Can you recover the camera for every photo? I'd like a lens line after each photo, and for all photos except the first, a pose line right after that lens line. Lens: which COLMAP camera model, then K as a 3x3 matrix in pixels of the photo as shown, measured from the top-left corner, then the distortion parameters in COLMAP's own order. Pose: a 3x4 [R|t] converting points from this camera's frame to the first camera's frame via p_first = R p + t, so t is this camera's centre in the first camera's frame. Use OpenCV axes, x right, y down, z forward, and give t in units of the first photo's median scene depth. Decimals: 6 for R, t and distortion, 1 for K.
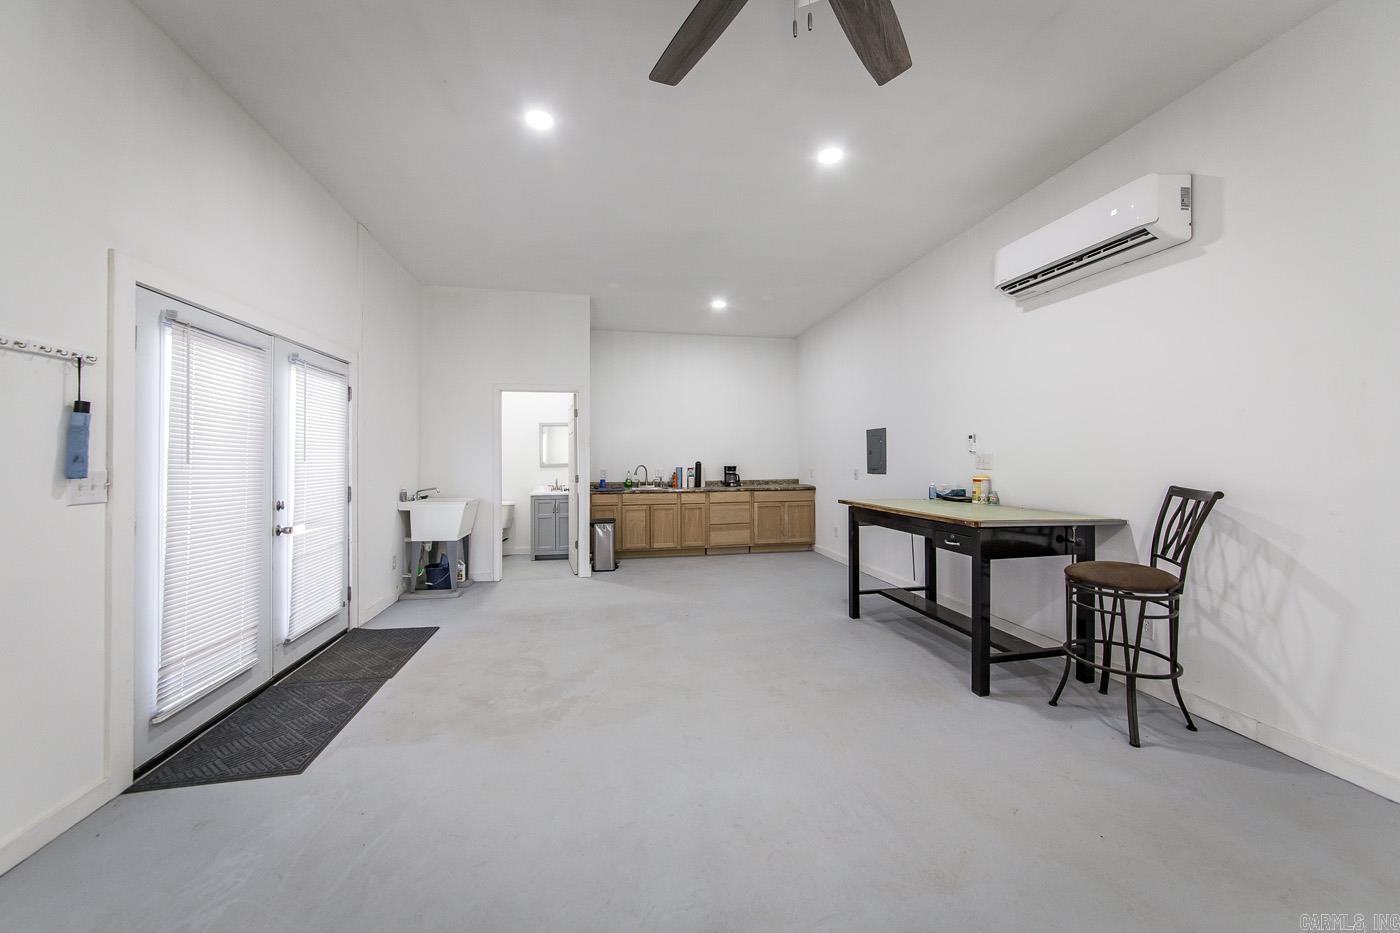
lens RADIAL K [[507.1, 0, 697.4], [0, 507.1, 454.6], [0, 0, 1]] dist [-0.002846, -0.000068]
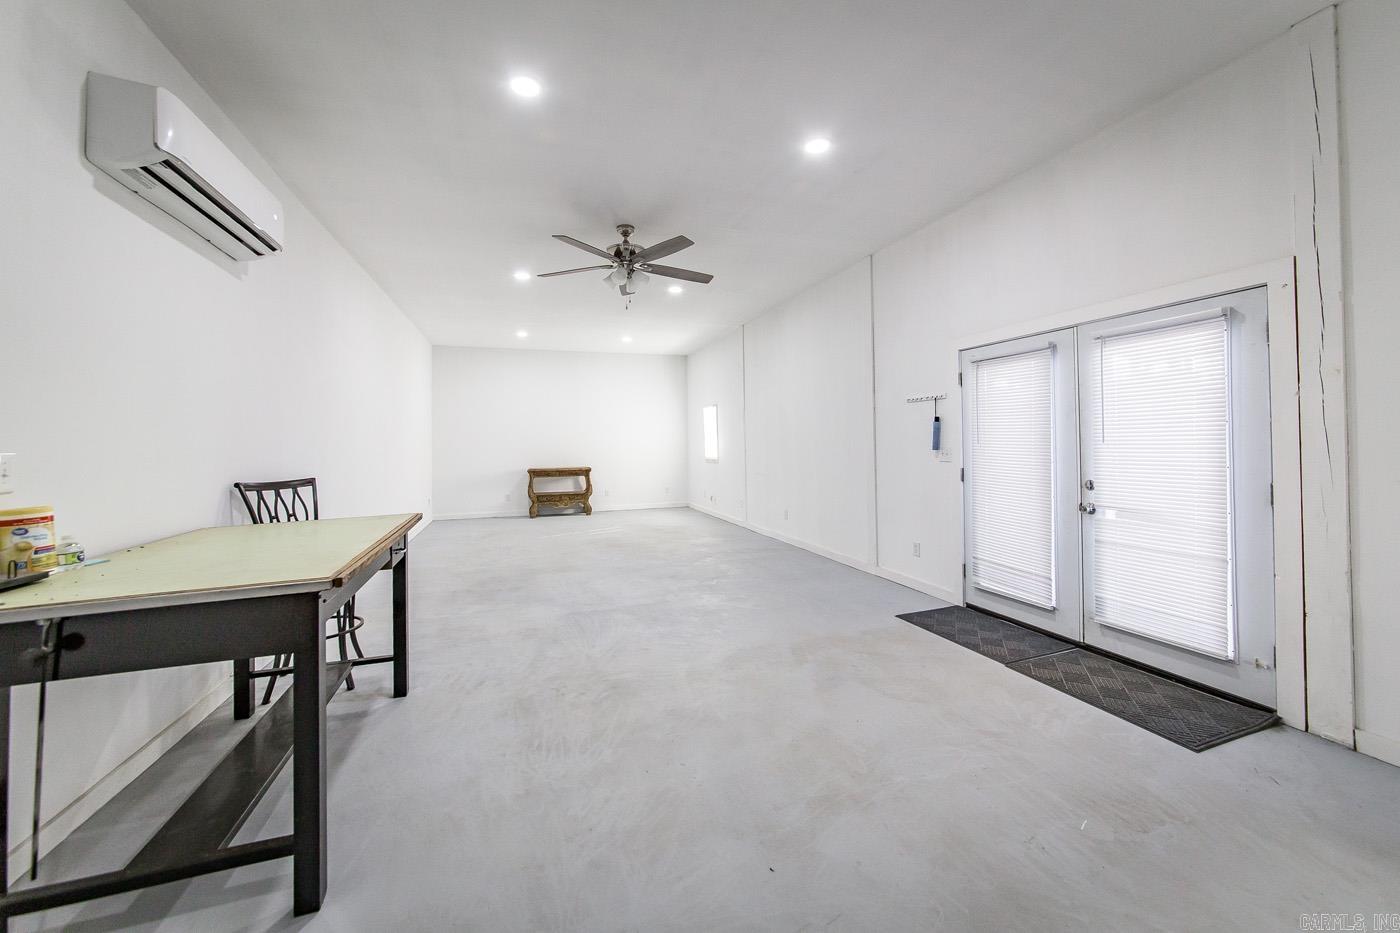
lens RADIAL K [[507.1, 0, 686.1], [0, 507.1, 436.4], [0, 0, 1]] dist [-0.002846, -0.000068]
pose [[-0.992470, 0.018803, -0.121038, 0.059720], [0.021563, 0.999536, -0.021529, 0.002664], [0.120577, -0.023977, -0.992414, 0.963684]]
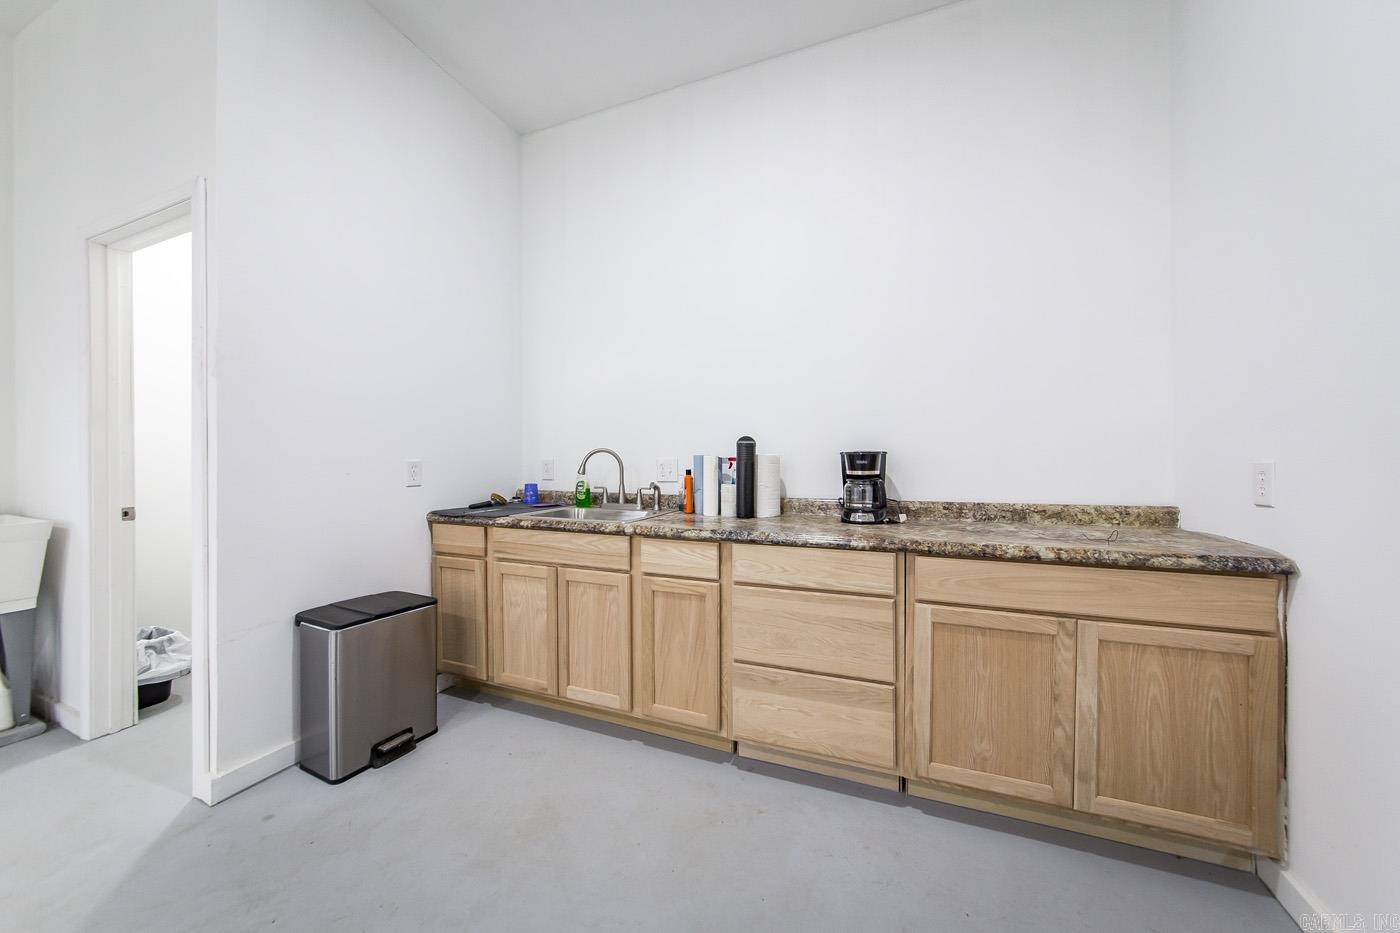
lens RADIAL K [[507.1, 0, 700.5], [0, 507.1, 470.8], [0, 0, 1]] dist [-0.002846, -0.000068]
pose [[0.833321, 0.016963, -0.552529, 0.185619], [-0.001631, 0.999600, 0.028228, 0.031505], [0.552787, -0.022621, 0.833016, 0.877269]]
